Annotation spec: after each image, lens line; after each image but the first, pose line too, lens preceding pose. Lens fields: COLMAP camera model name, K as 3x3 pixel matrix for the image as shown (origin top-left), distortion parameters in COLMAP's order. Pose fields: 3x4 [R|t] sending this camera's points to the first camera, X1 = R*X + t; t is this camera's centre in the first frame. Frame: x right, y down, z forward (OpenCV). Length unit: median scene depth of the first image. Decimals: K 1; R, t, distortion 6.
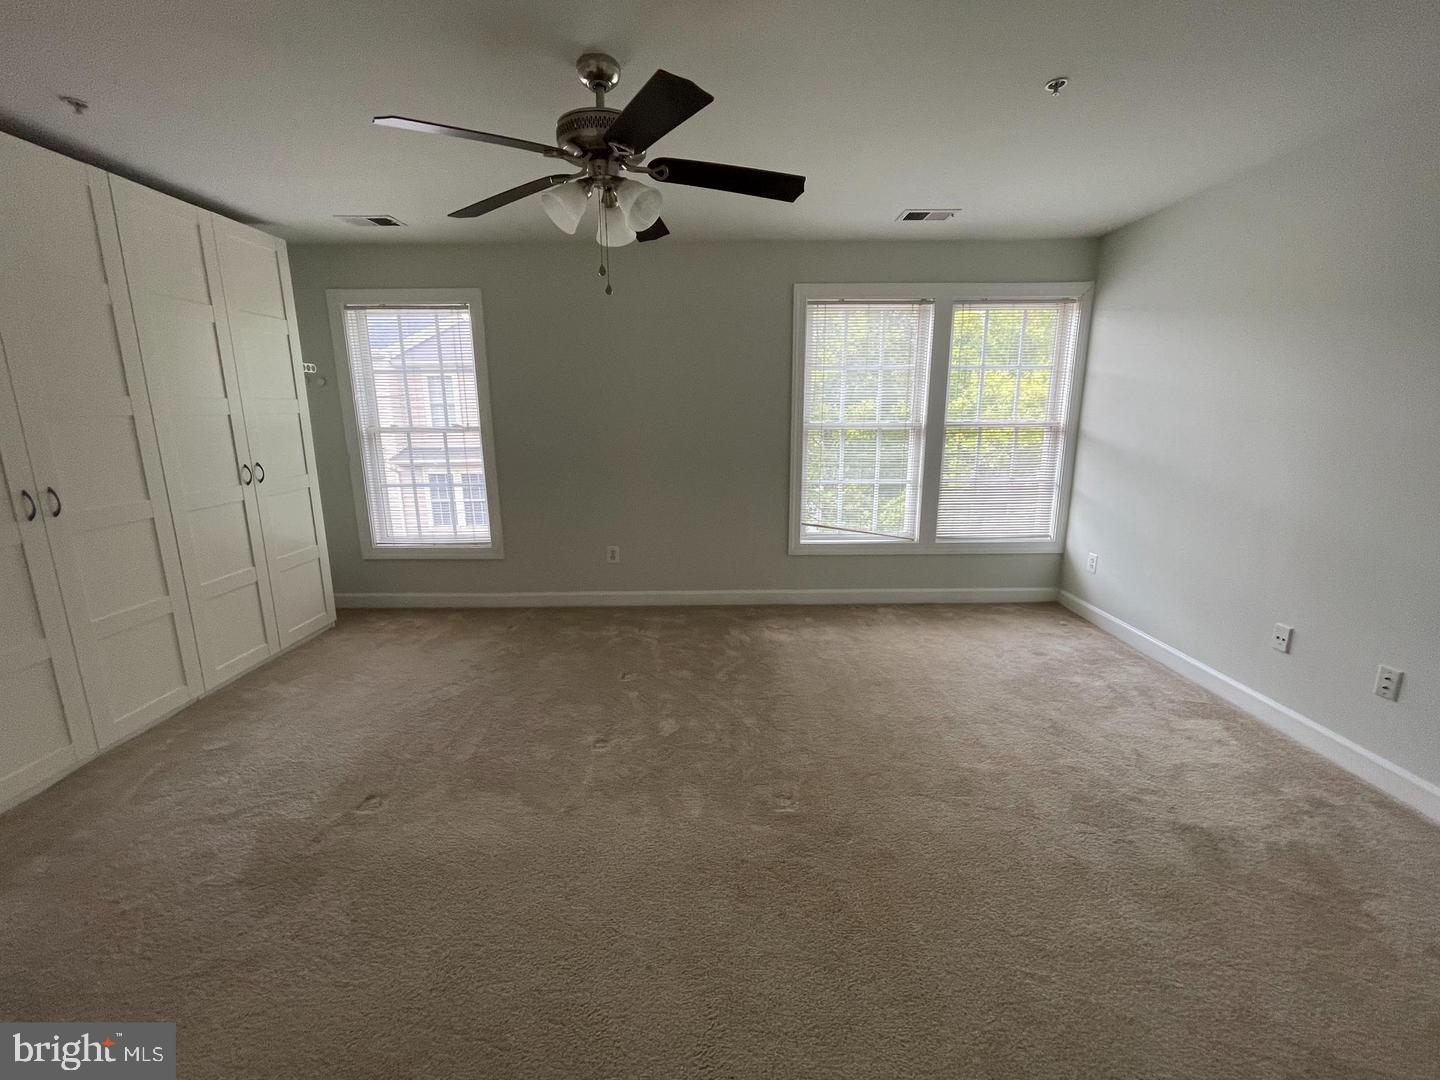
lens RADIAL K [[589.7, 0, 720.1], [0, 589.7, 535.6], [0, 0, 1]] dist [0.006045, -0.000374]
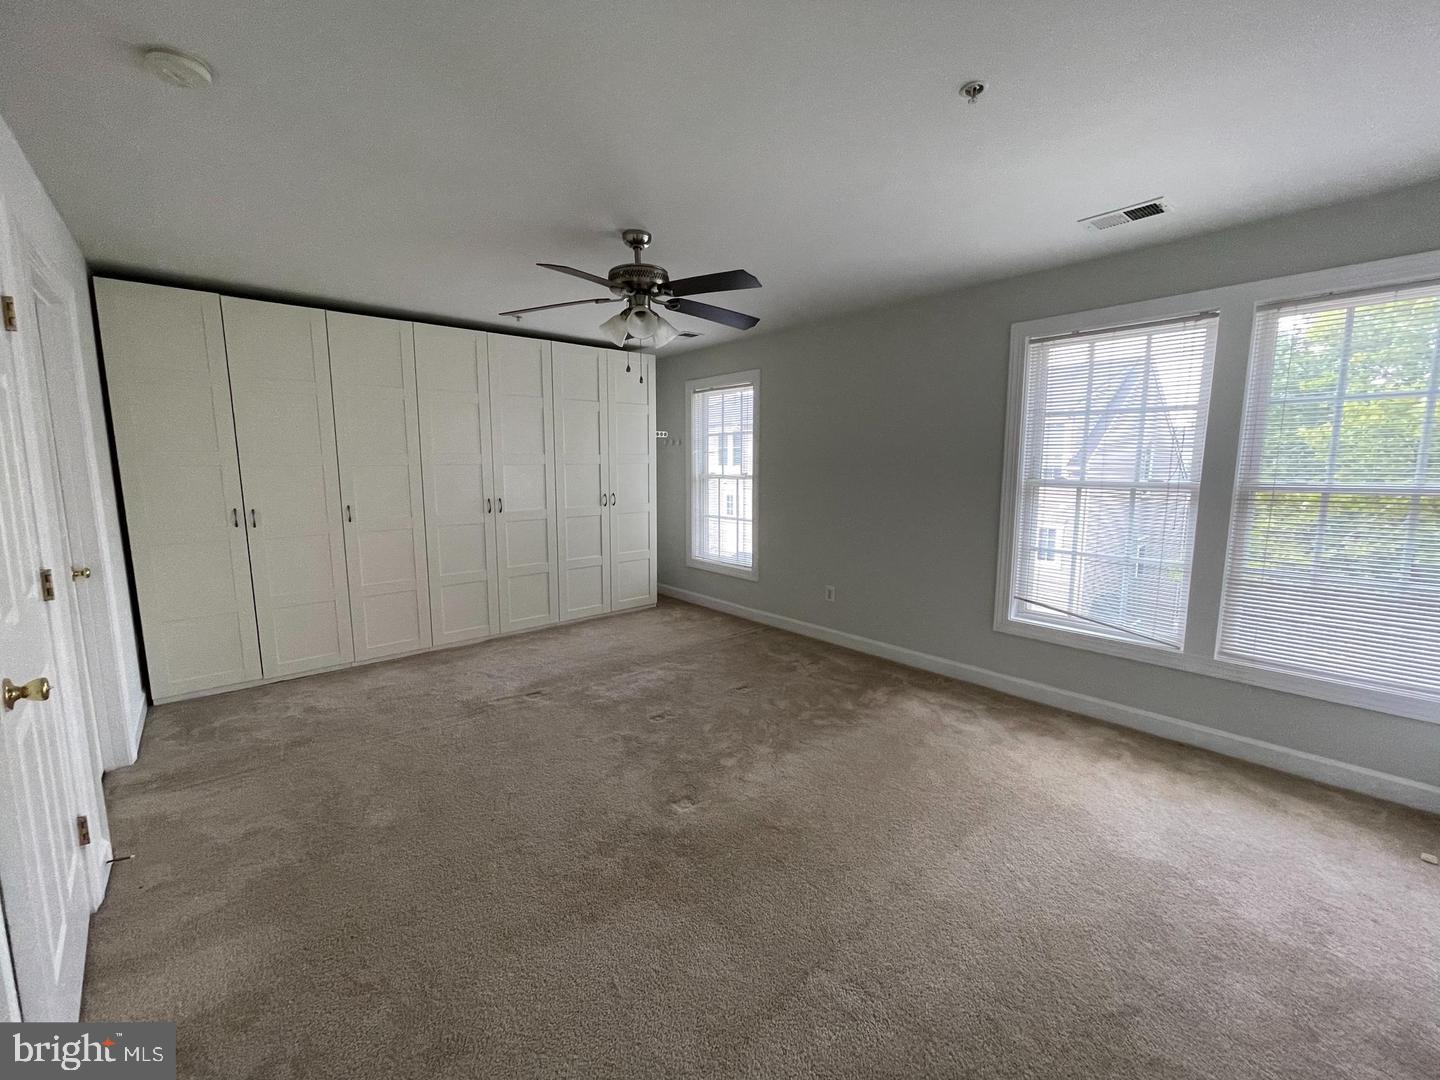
lens RADIAL K [[589.7, 0, 720.1], [0, 589.7, 535.6], [0, 0, 1]] dist [0.006045, -0.000374]
pose [[0.654386, 0.099508, -0.749584, 0.527148], [-0.161637, 0.986798, -0.010110, -0.032238], [0.738683, 0.127777, 0.661832, 0.128162]]
